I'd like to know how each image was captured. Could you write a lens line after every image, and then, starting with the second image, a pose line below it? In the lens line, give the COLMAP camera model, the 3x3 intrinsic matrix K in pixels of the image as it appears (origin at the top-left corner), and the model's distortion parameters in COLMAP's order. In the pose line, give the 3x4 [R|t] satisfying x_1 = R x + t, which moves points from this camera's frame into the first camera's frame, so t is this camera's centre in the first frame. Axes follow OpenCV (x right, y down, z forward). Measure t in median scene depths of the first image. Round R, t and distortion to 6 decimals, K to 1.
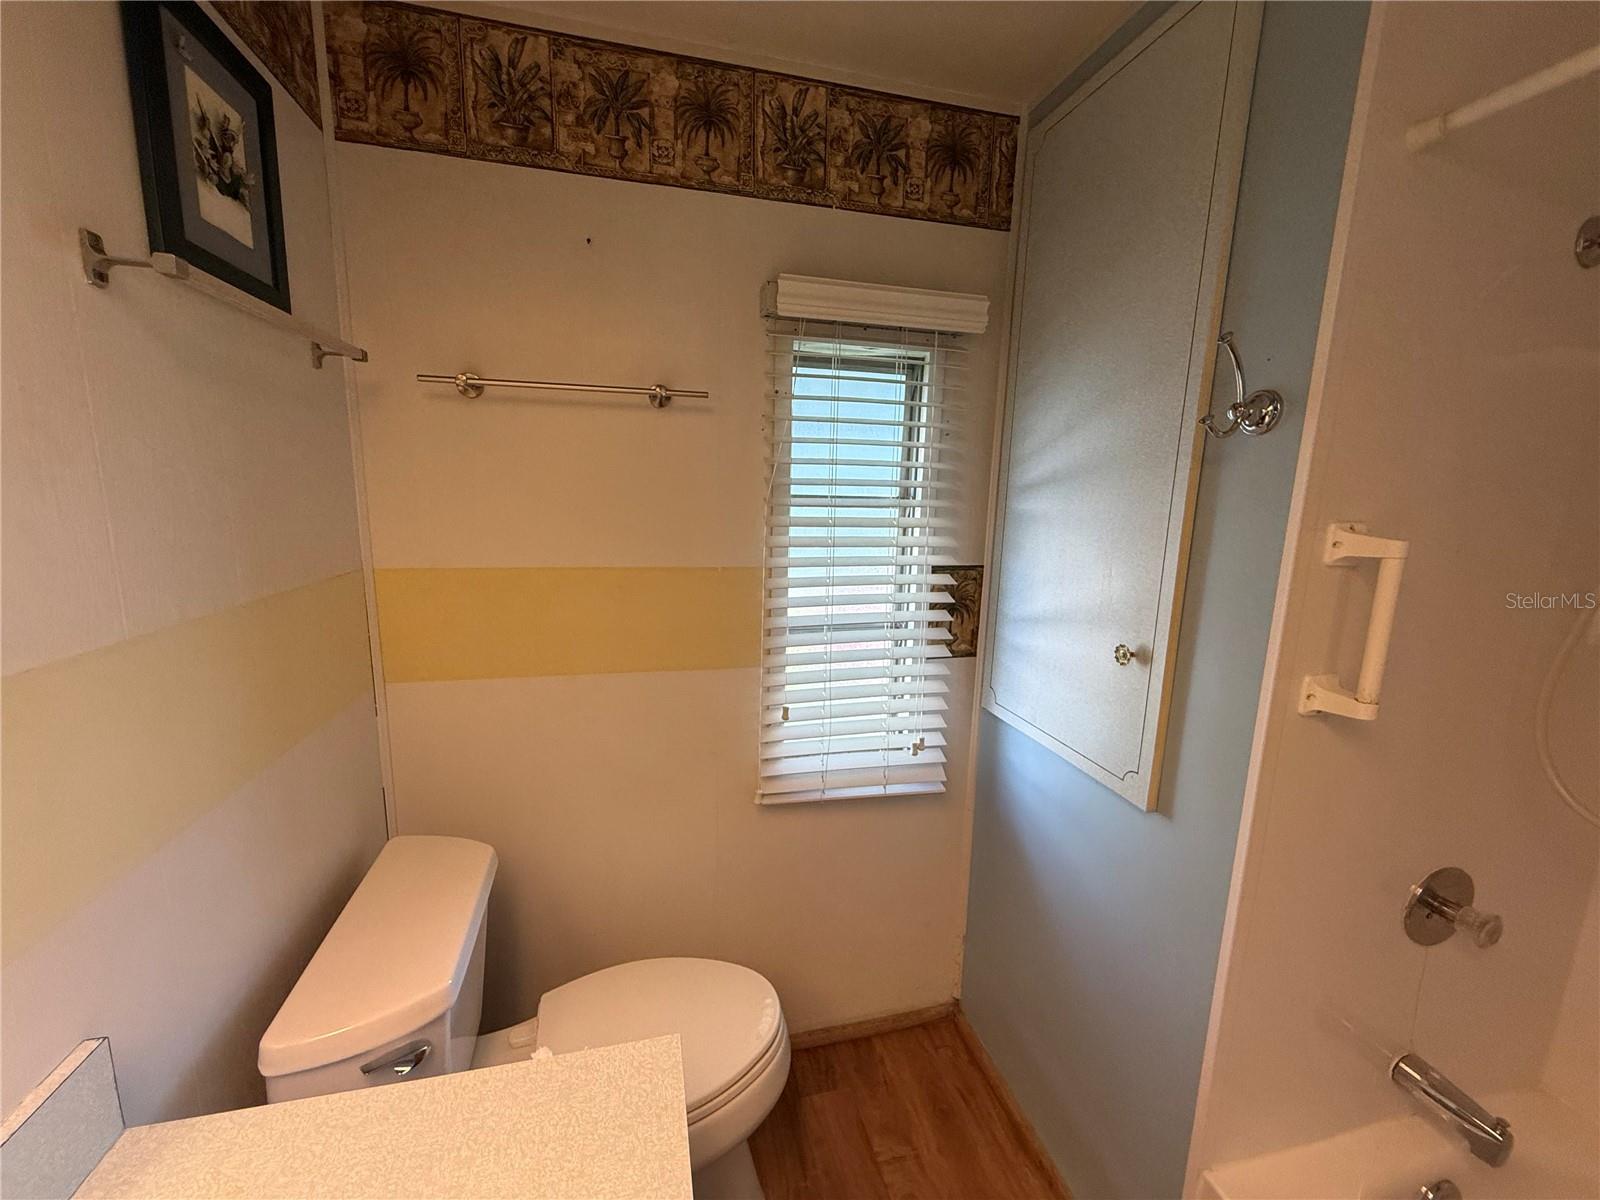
lens RADIAL K [[636.8, 0, 799.2], [0, 636.8, 600.1], [0, 0, 1]] dist [-0.000959, 0.000561]
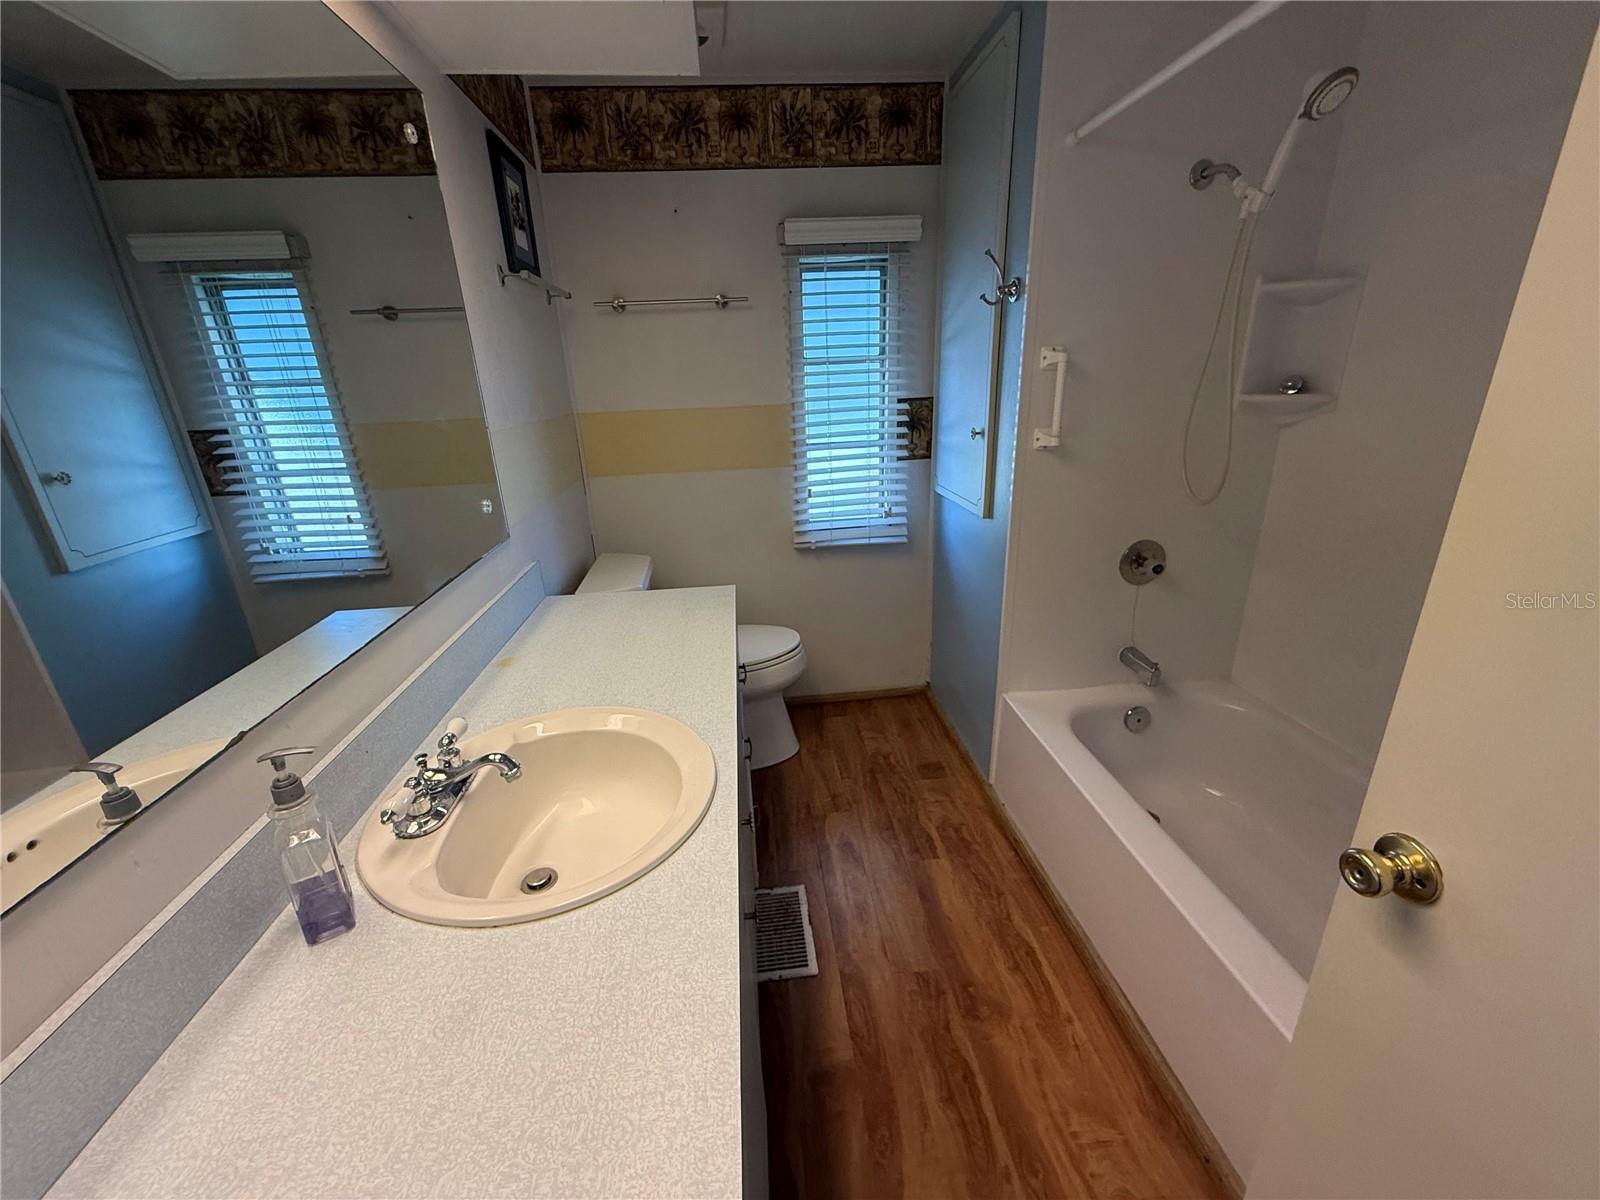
lens RADIAL K [[636.8, 0, 796.6], [0, 636.8, 596.0], [0, 0, 1]] dist [-0.000959, 0.000561]
pose [[0.986396, -0.011438, -0.163990, 0.247955], [0.038568, 0.985835, 0.163225, 0.185314], [0.159800, -0.167329, 0.972864, -0.752582]]
